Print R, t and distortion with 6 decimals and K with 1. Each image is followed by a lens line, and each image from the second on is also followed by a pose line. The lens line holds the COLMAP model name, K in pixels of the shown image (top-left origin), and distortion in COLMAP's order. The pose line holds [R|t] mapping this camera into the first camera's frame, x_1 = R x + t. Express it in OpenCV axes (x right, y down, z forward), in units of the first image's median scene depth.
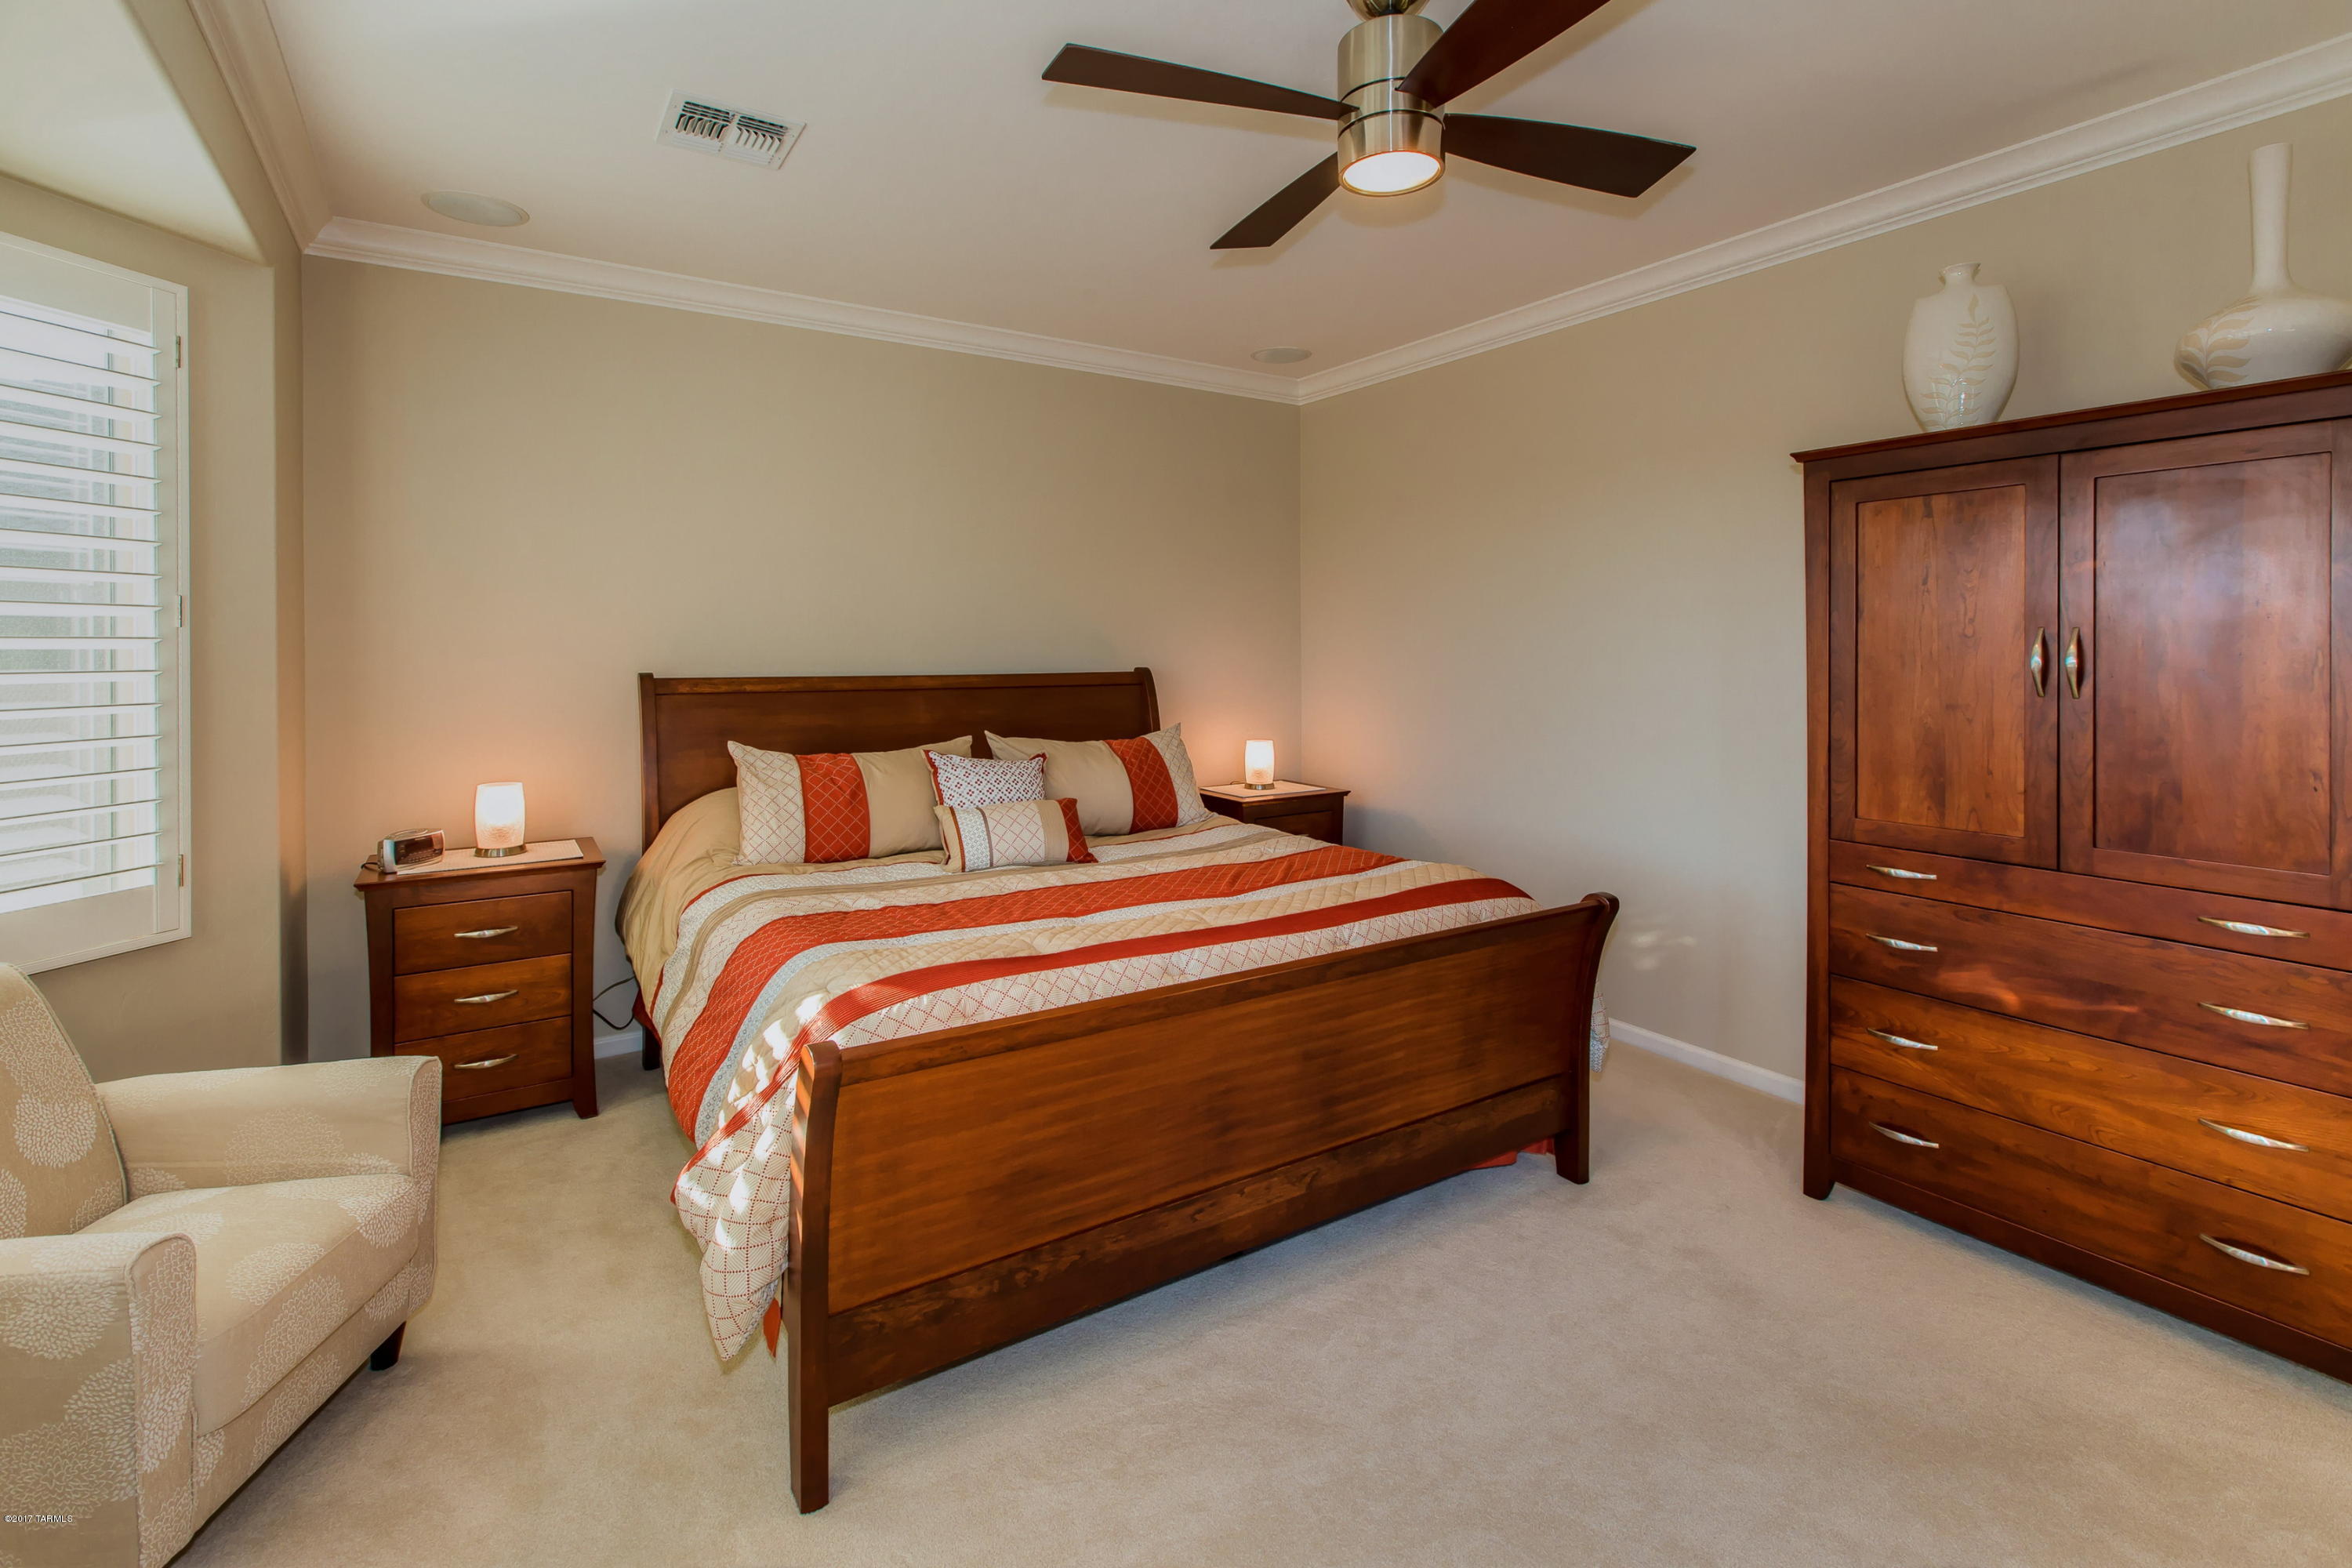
lens RADIAL K [[1097.0, 0, 1178.3], [0, 1097.0, 687.7], [0, 0, 1]] dist [-0.003382, -0.000326]
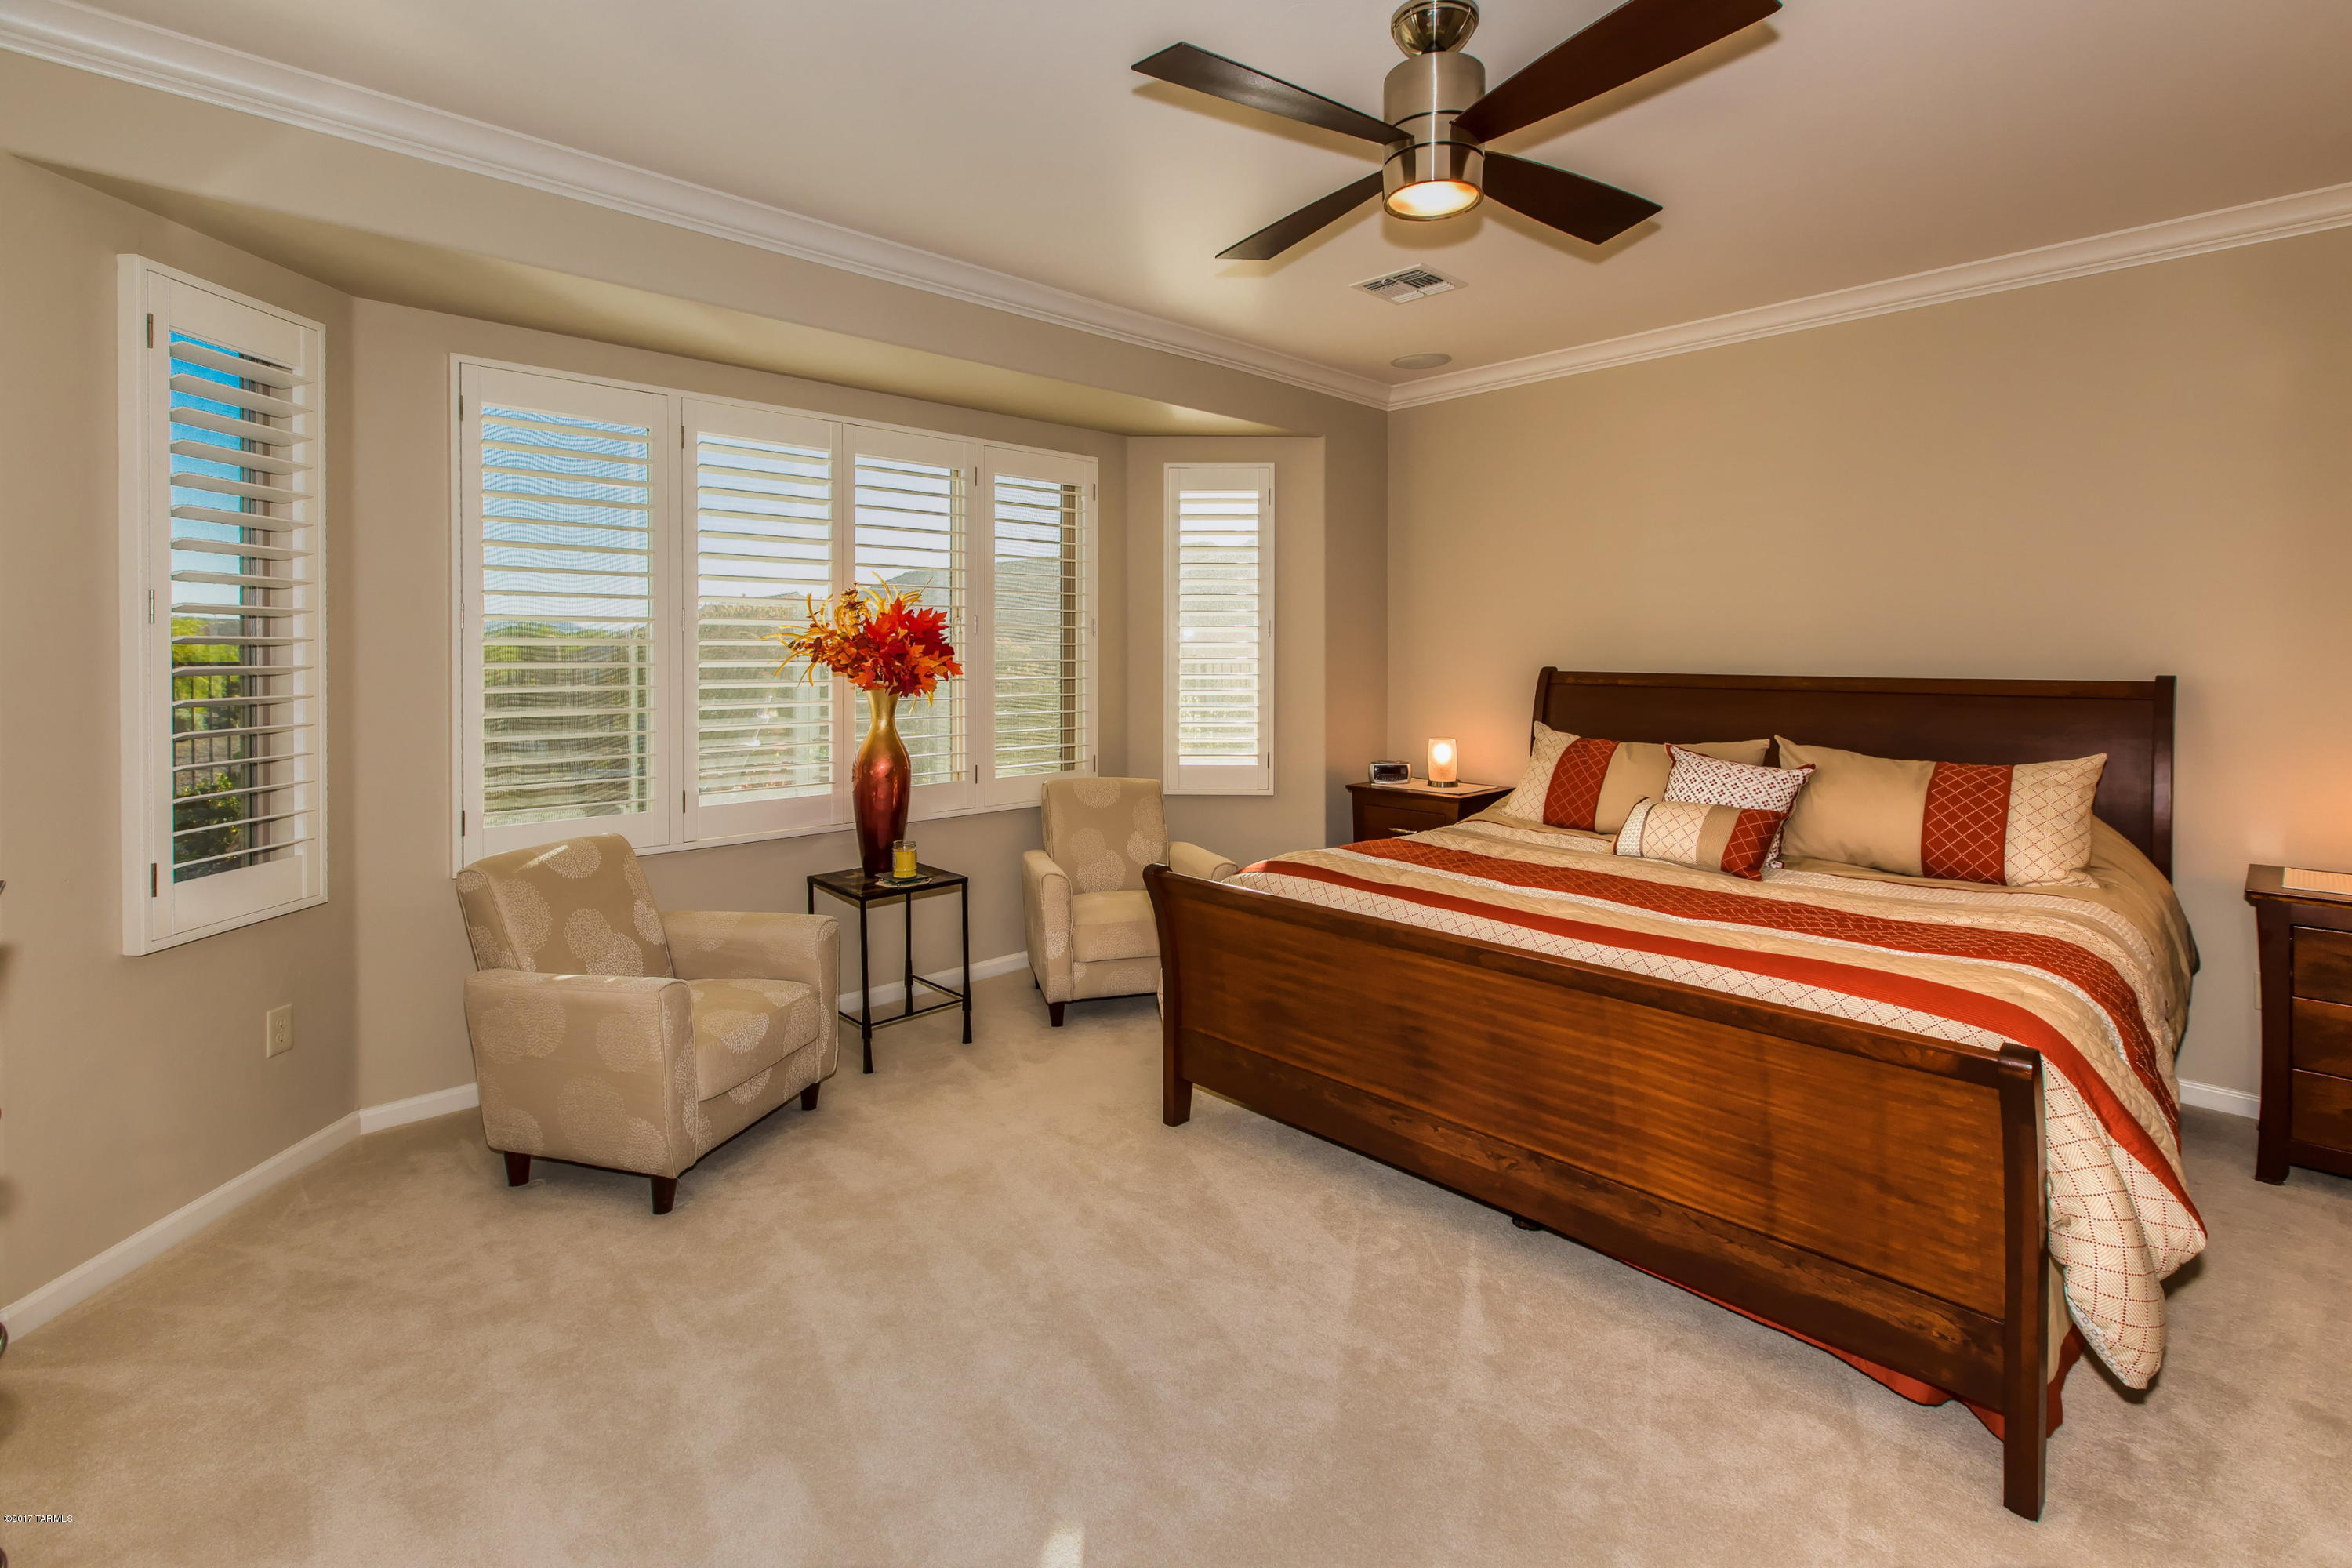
lens RADIAL K [[1052.5, 0, 1172.3], [0, 1052.5, 725.3], [0, 0, 1]] dist [0.000345, -0.000110]
pose [[0.205183, 0.076276, -0.975747, 0.749063], [-0.030562, 0.996972, 0.071508, -0.023575], [0.978246, 0.015148, 0.206892, 0.354323]]
